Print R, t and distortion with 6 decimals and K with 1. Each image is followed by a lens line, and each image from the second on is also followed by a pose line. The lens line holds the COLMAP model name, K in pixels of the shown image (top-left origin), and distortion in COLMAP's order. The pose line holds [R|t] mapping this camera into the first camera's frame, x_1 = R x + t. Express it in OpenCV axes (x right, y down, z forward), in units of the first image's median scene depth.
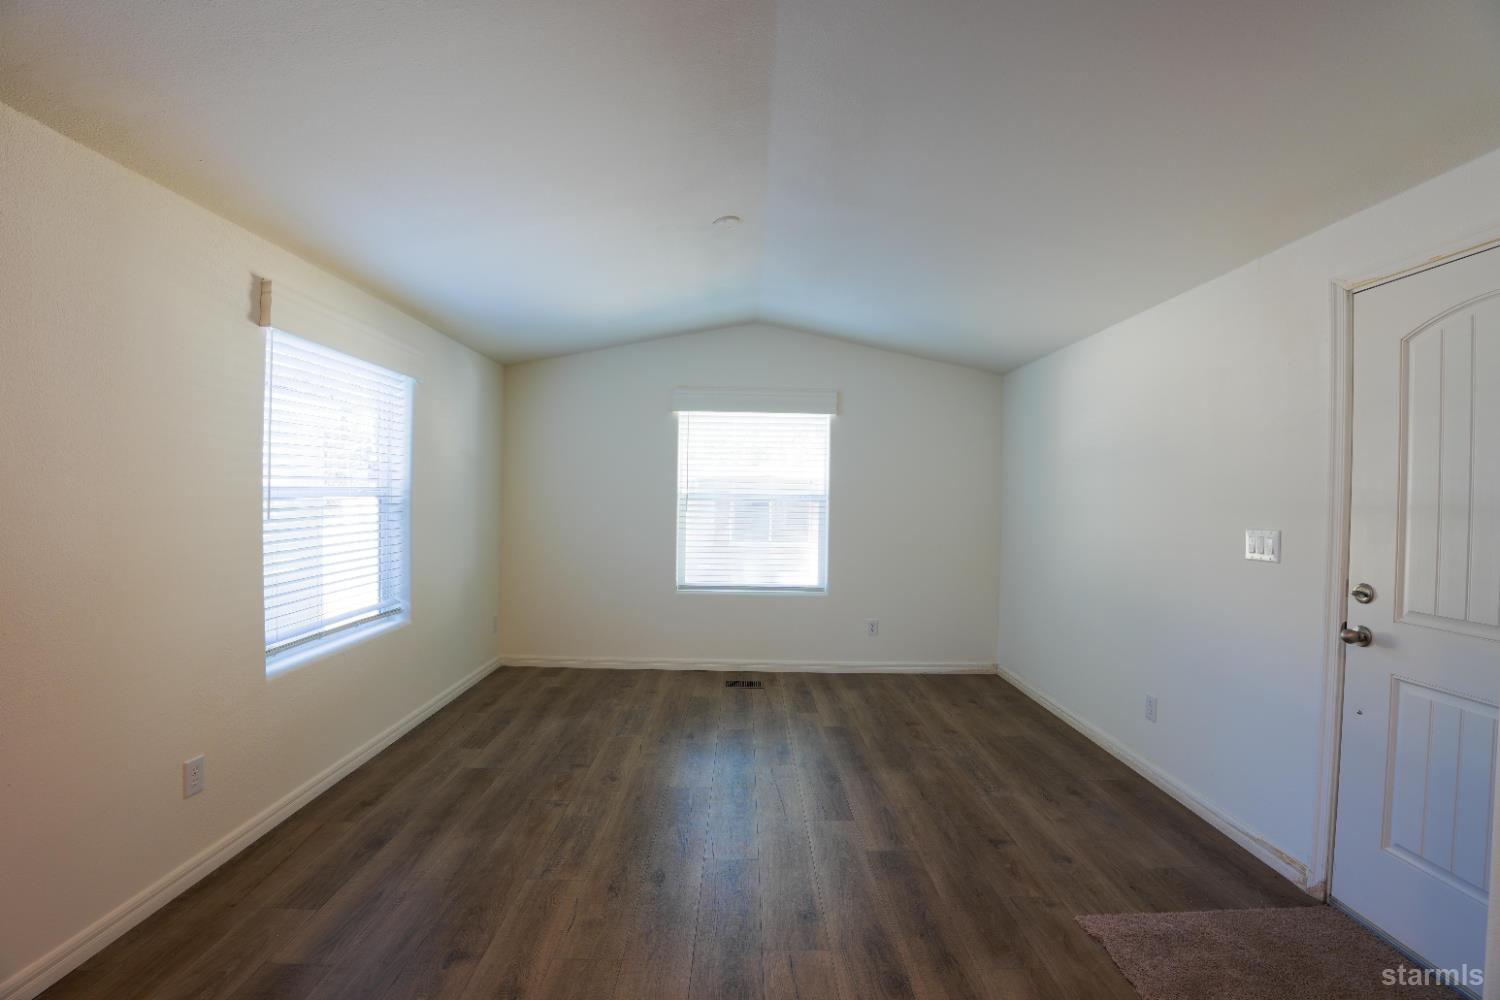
lens RADIAL K [[662.6, 0, 750.7], [0, 662.6, 502.0], [0, 0, 1]] dist [-0.055207, 0.006470]
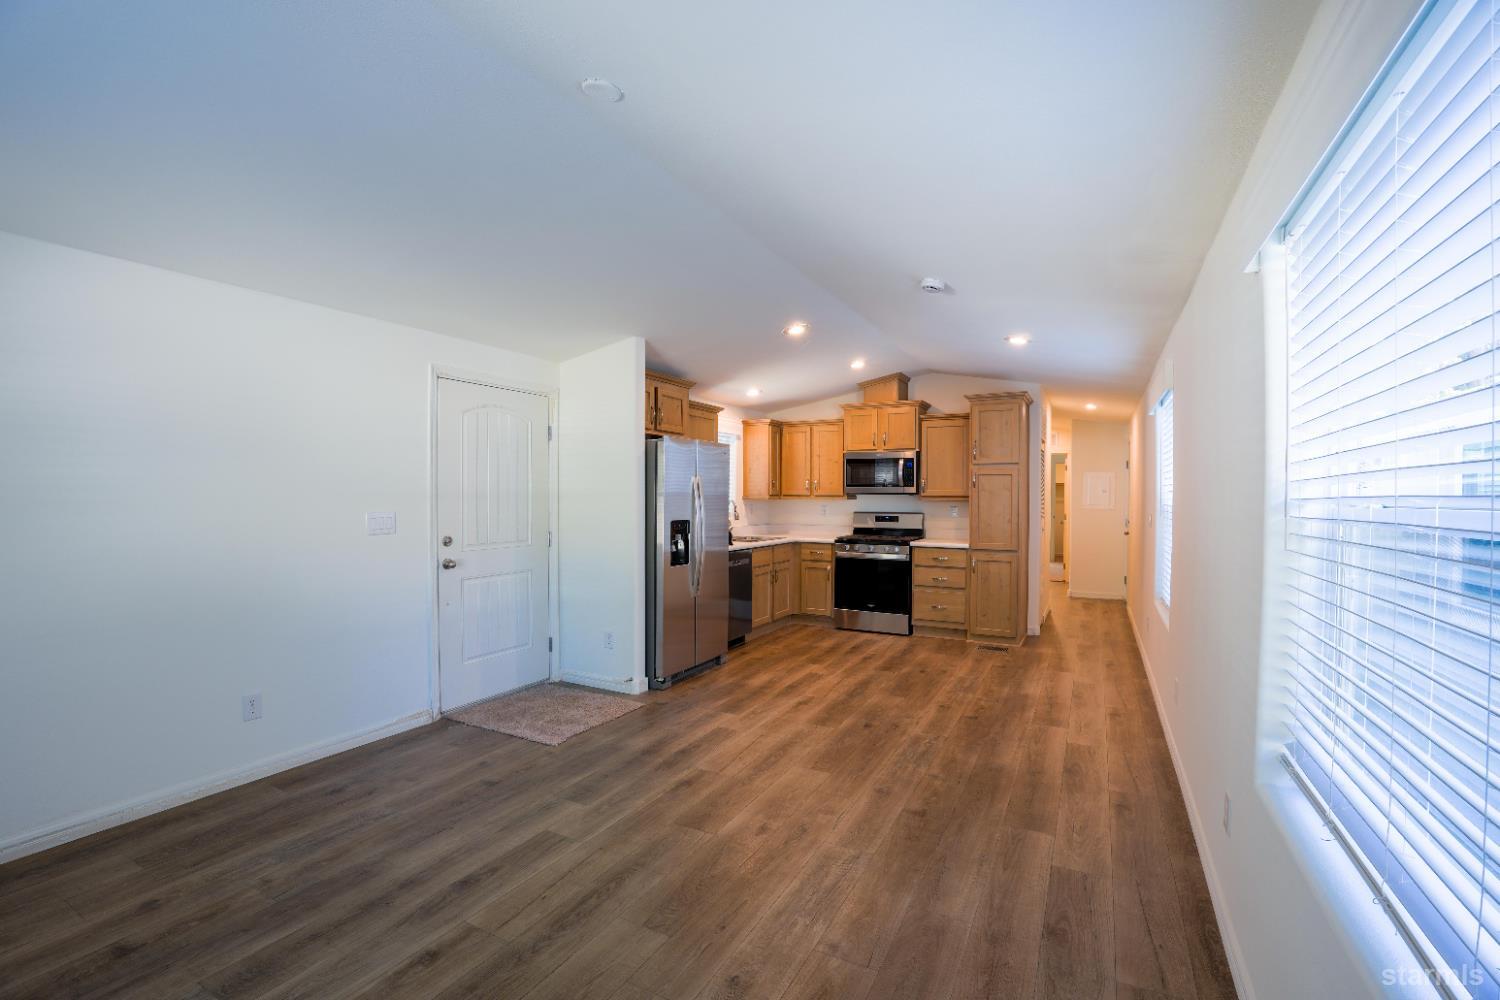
lens RADIAL K [[662.6, 0, 740.2], [0, 662.6, 513.1], [0, 0, 1]] dist [-0.055207, 0.006470]
pose [[-0.872345, -0.033067, 0.487770, -0.675602], [-0.013641, 0.998968, 0.043326, -0.033058], [-0.488700, 0.031142, -0.871896, 2.080370]]
